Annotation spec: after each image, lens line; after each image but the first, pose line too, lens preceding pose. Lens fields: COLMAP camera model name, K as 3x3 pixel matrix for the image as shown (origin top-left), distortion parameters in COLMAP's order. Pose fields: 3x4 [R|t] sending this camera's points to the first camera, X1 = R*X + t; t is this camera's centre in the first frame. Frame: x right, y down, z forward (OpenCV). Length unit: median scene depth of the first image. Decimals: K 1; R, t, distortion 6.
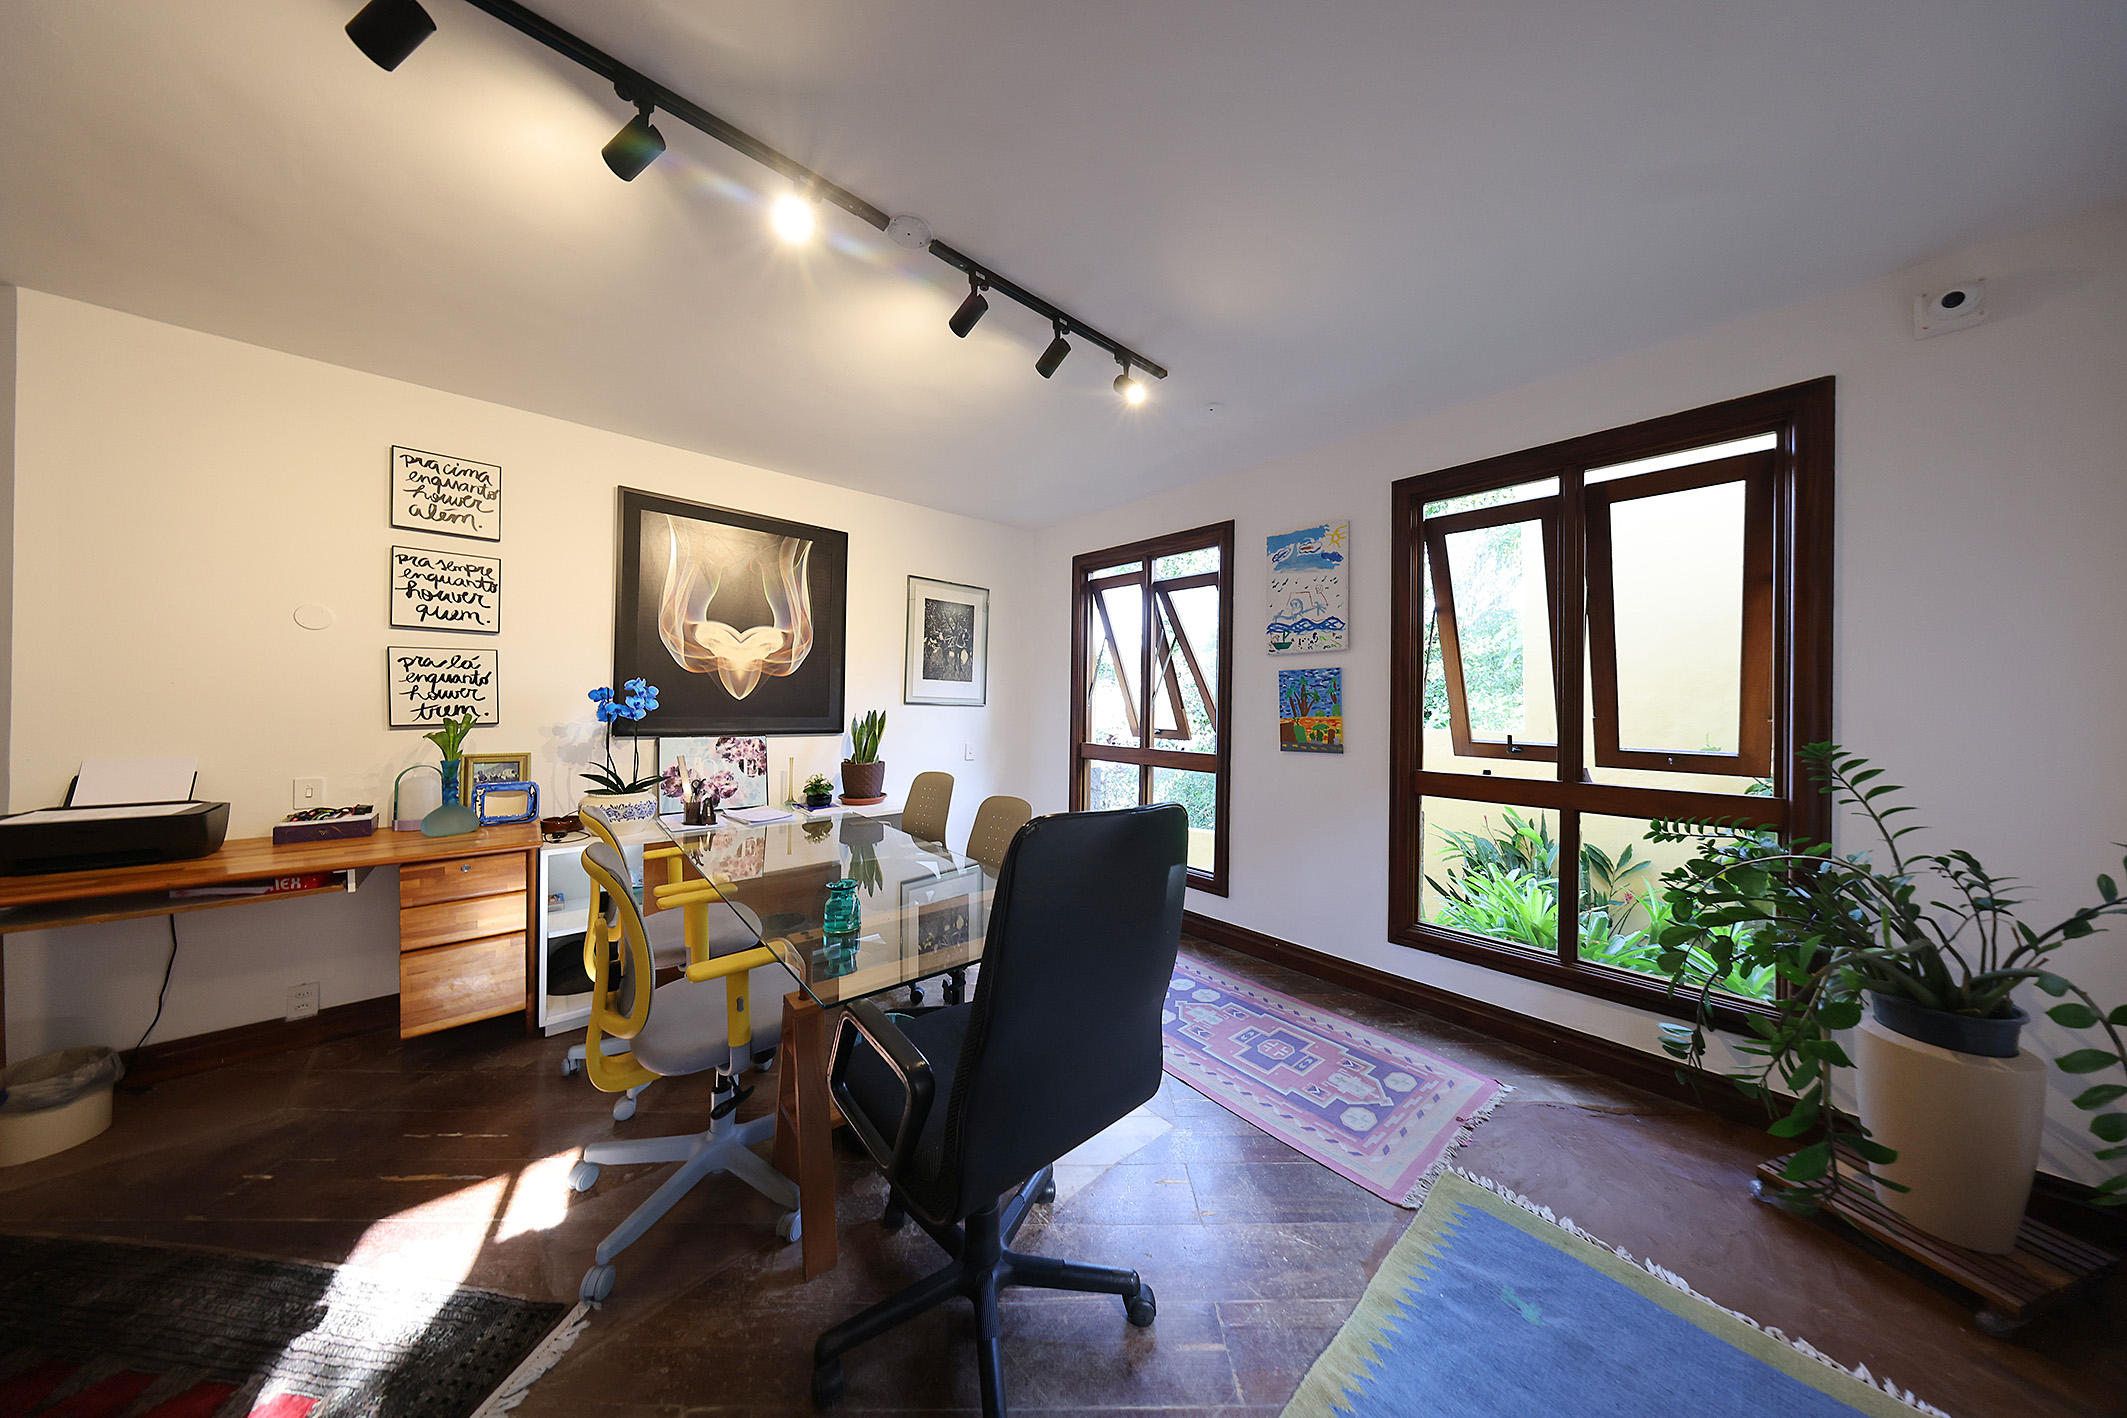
lens RADIAL K [[615.9, 0, 1070.2], [0, 615.9, 704.7], [0, 0, 1]] dist [0.001645, 0.000015]
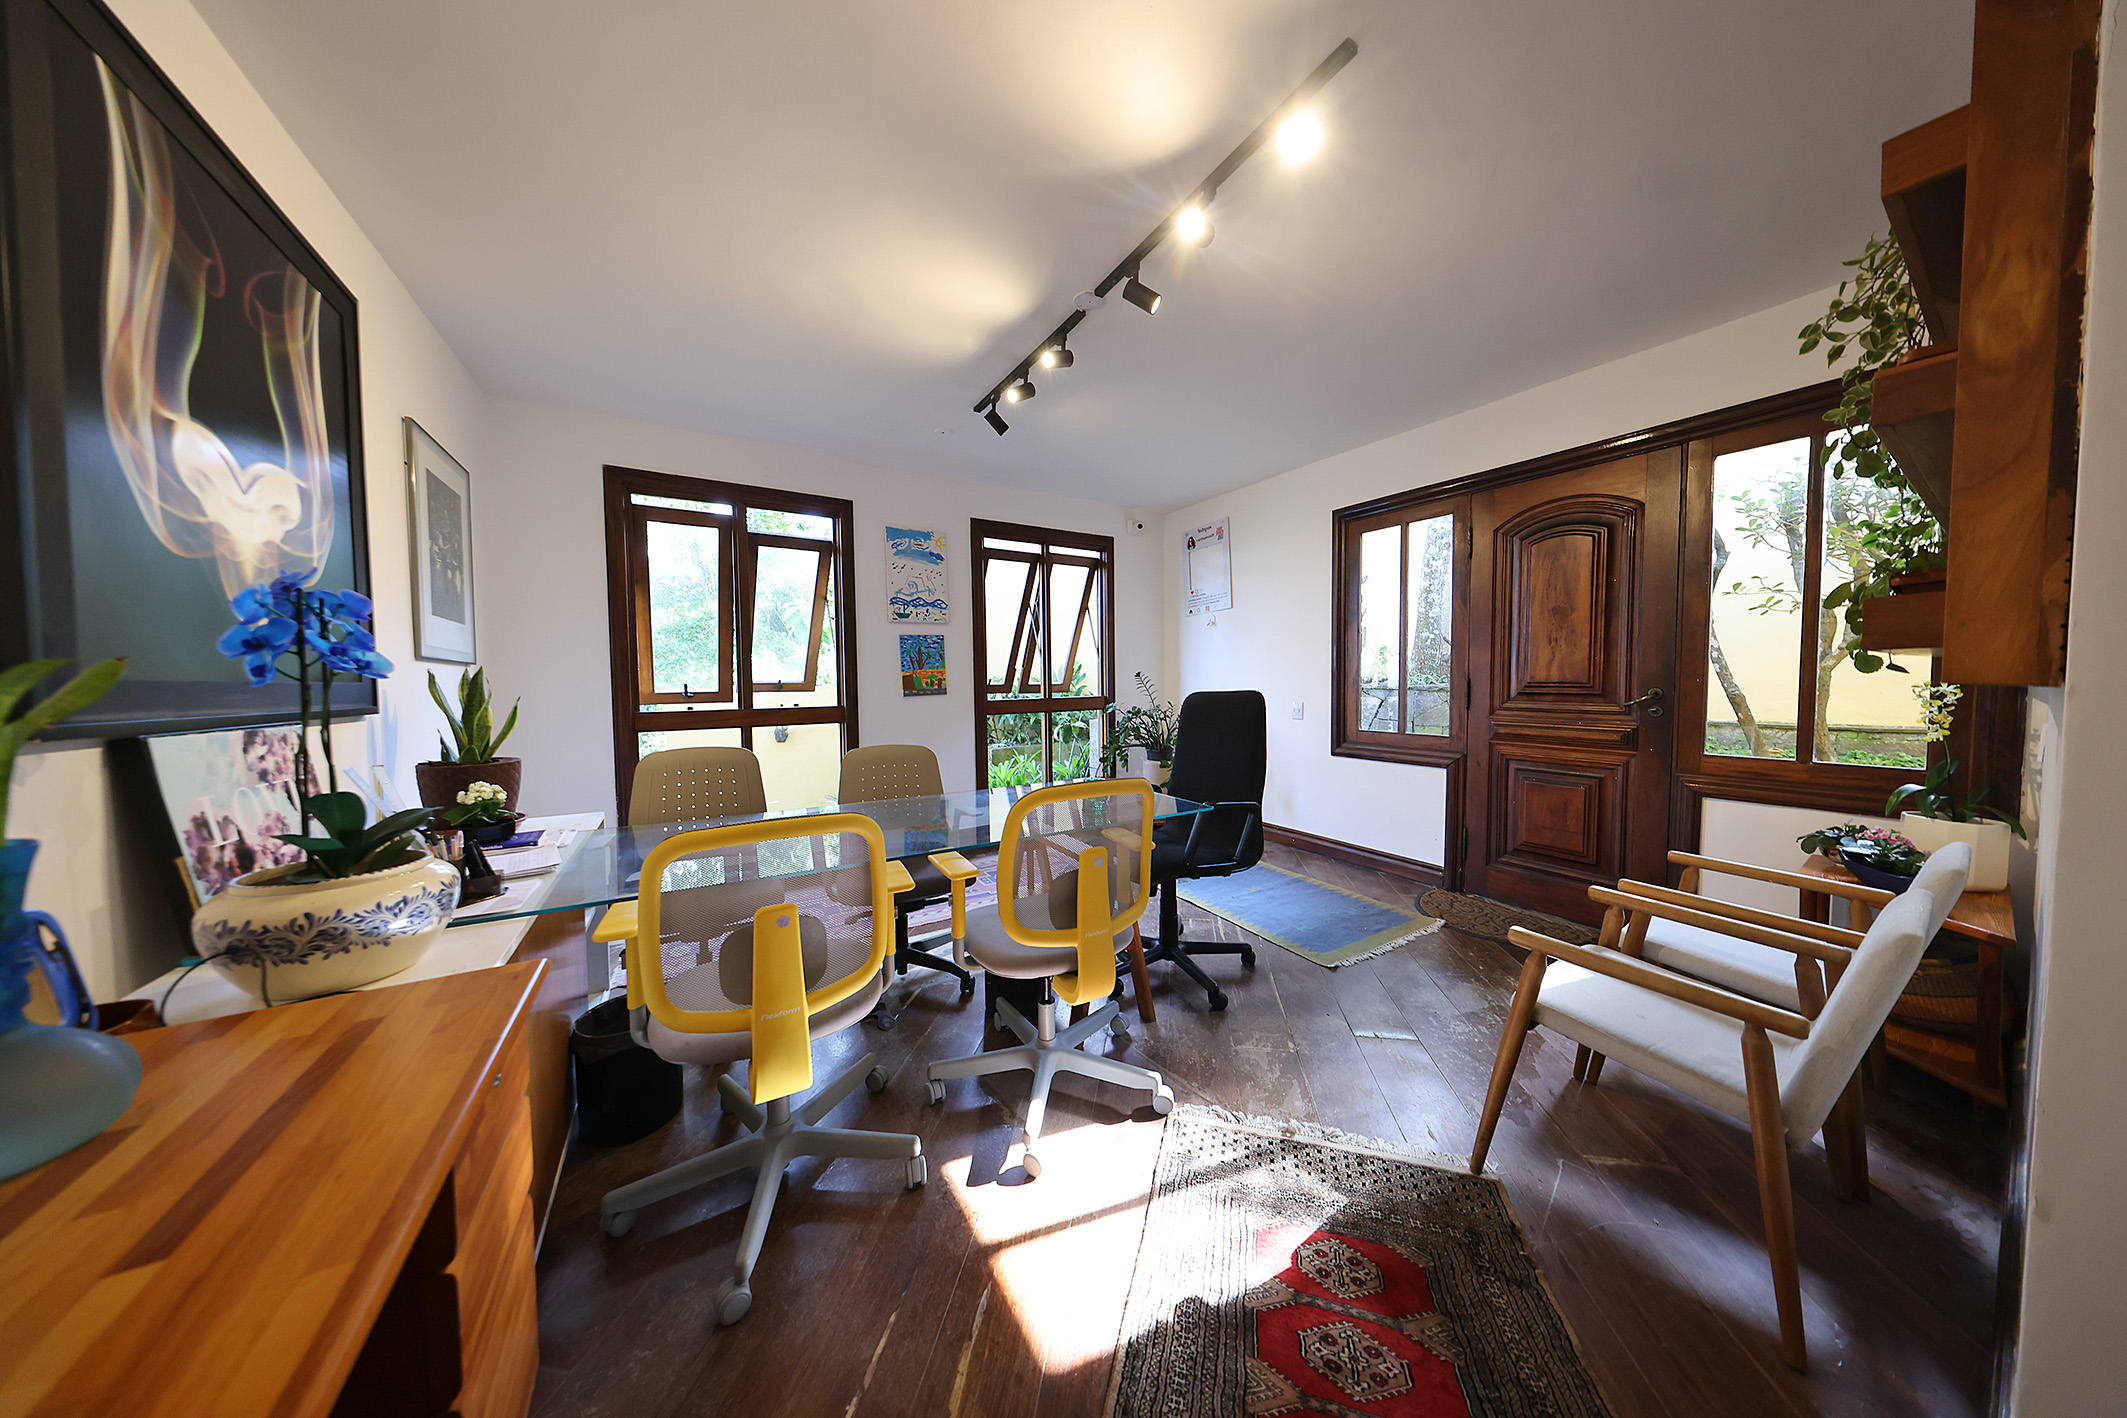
lens RADIAL K [[615.9, 0, 1070.2], [0, 615.9, 704.7], [0, 0, 1]] dist [0.001645, 0.000015]
pose [[0.178279, -0.059524, 0.982178, -0.885573], [0.016992, 0.998206, 0.057411, 0.023394], [-0.983833, 0.006454, 0.178971, 0.424338]]
